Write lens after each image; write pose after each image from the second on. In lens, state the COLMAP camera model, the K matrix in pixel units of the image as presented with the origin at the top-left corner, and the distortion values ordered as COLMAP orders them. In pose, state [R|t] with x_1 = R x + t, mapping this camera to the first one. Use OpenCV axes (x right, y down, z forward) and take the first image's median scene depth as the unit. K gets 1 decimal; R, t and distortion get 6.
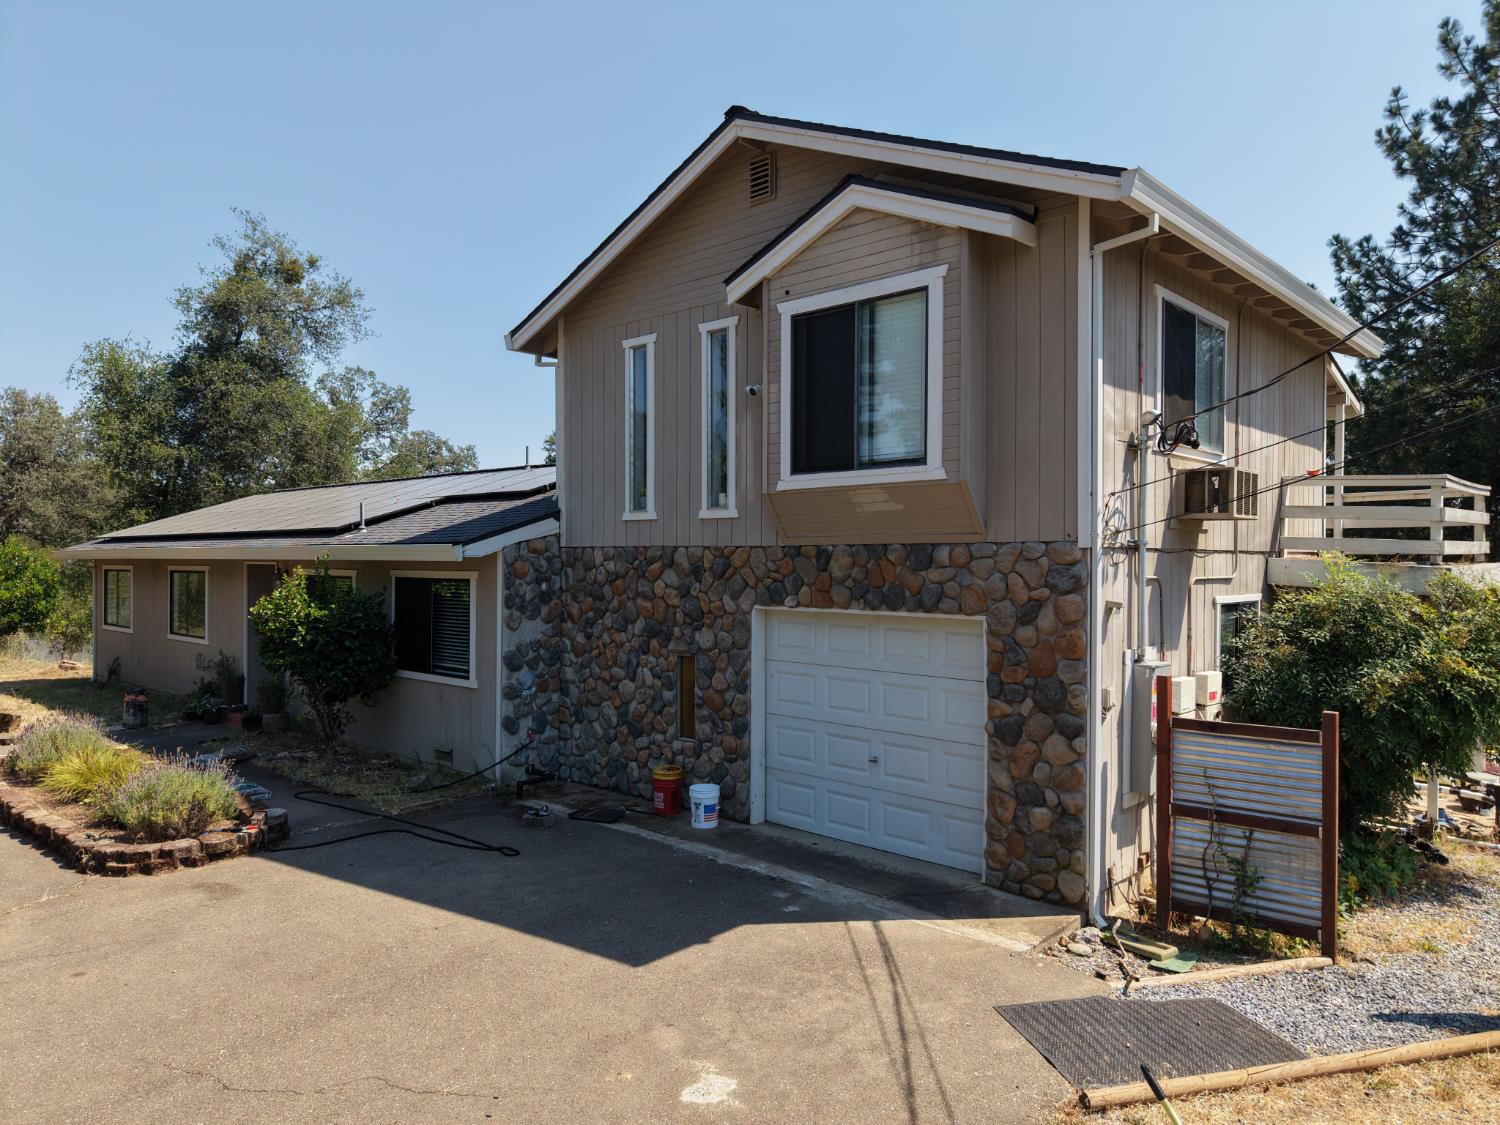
lens RADIAL K [[999.8, 0, 749.3], [0, 999.8, 559.9], [0, 0, 1]] dist [0.026082, -0.023492]
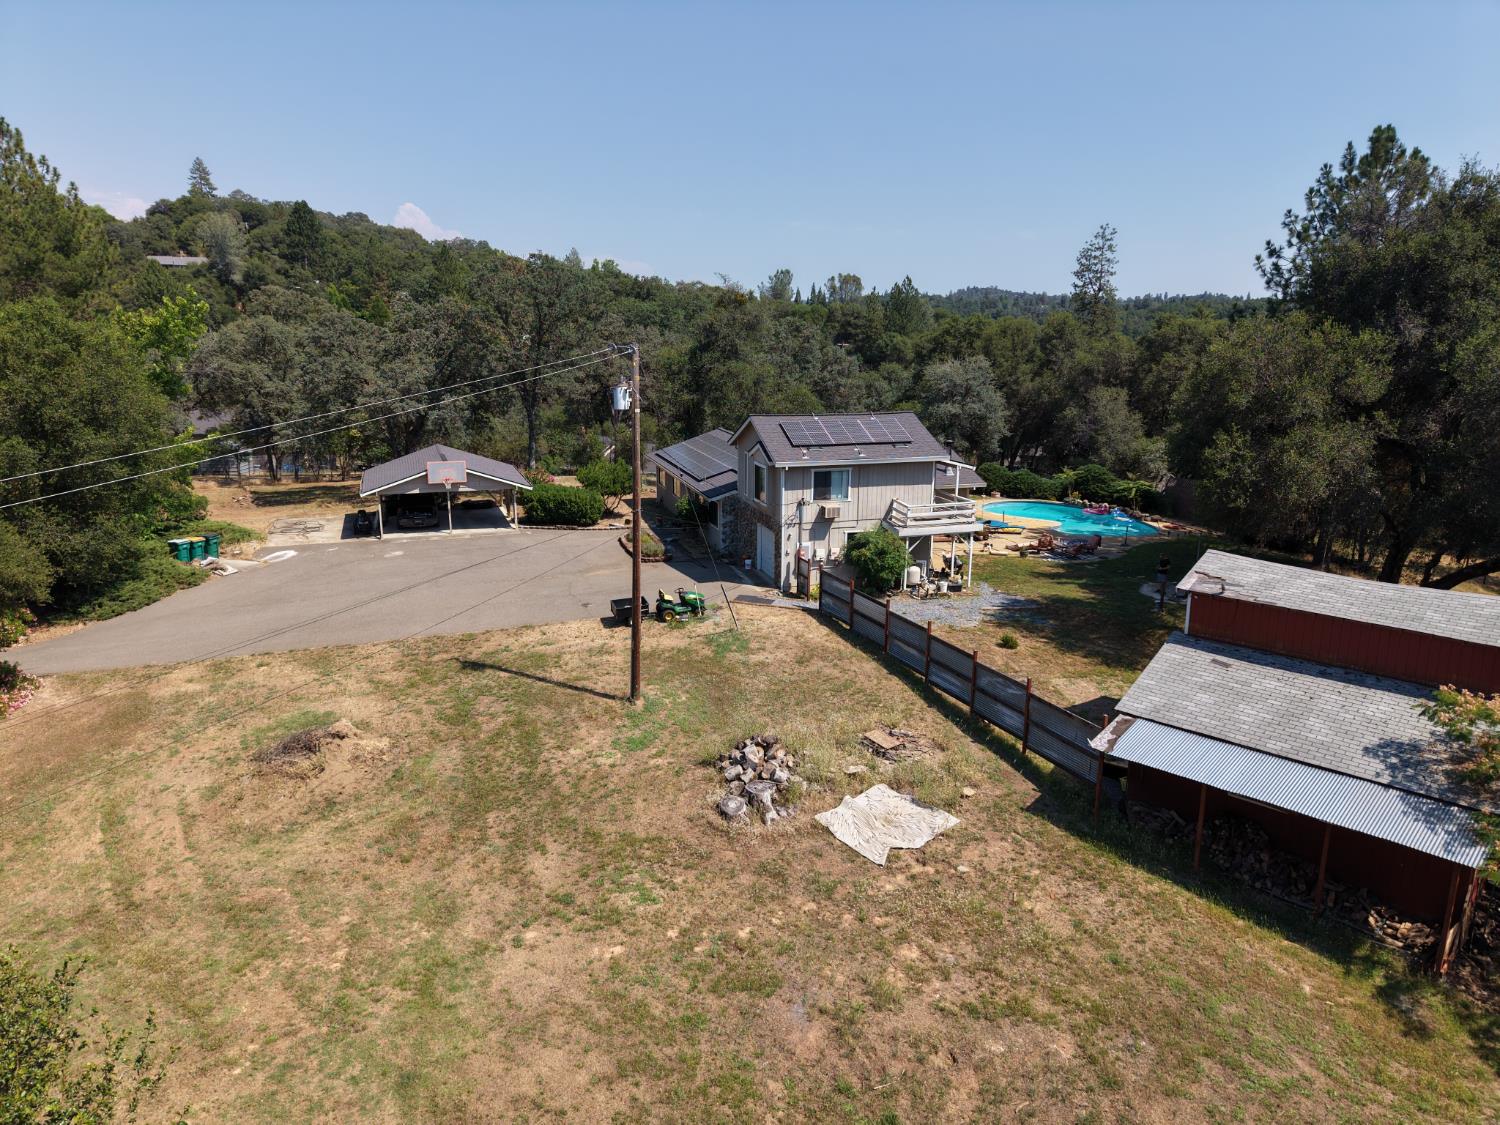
lens RADIAL K [[999.8, 0, 747.1], [0, 999.8, 556.5], [0, 0, 1]] dist [0.026082, -0.023492]
pose [[0.859430, 0.119198, -0.497164, 2.173206], [-0.006957, 0.975078, 0.221755, -0.784054], [0.511206, -0.187124, 0.838840, -2.759758]]
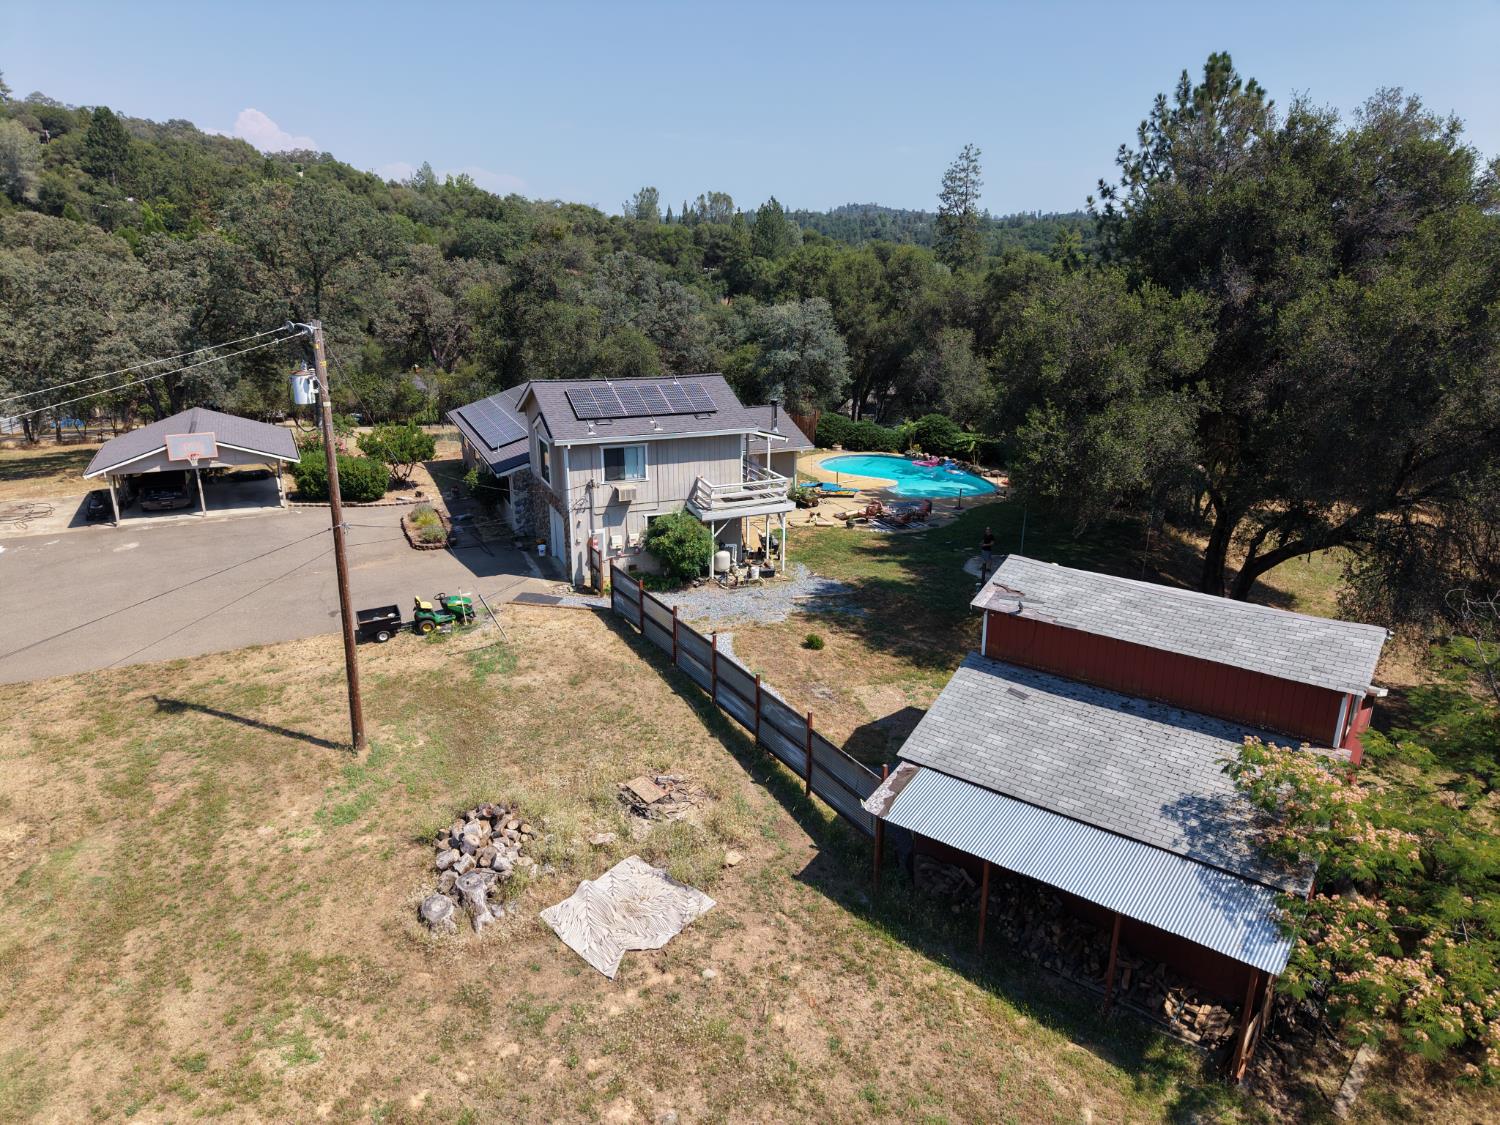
lens RADIAL K [[999.8, 0, 746.6], [0, 999.8, 555.4], [0, 0, 1]] dist [0.026082, -0.023492]
pose [[0.911857, 0.125529, -0.390844, 2.255133], [-0.005645, 0.955843, 0.293822, -0.908488], [0.410469, -0.265718, 0.872301, -2.149177]]
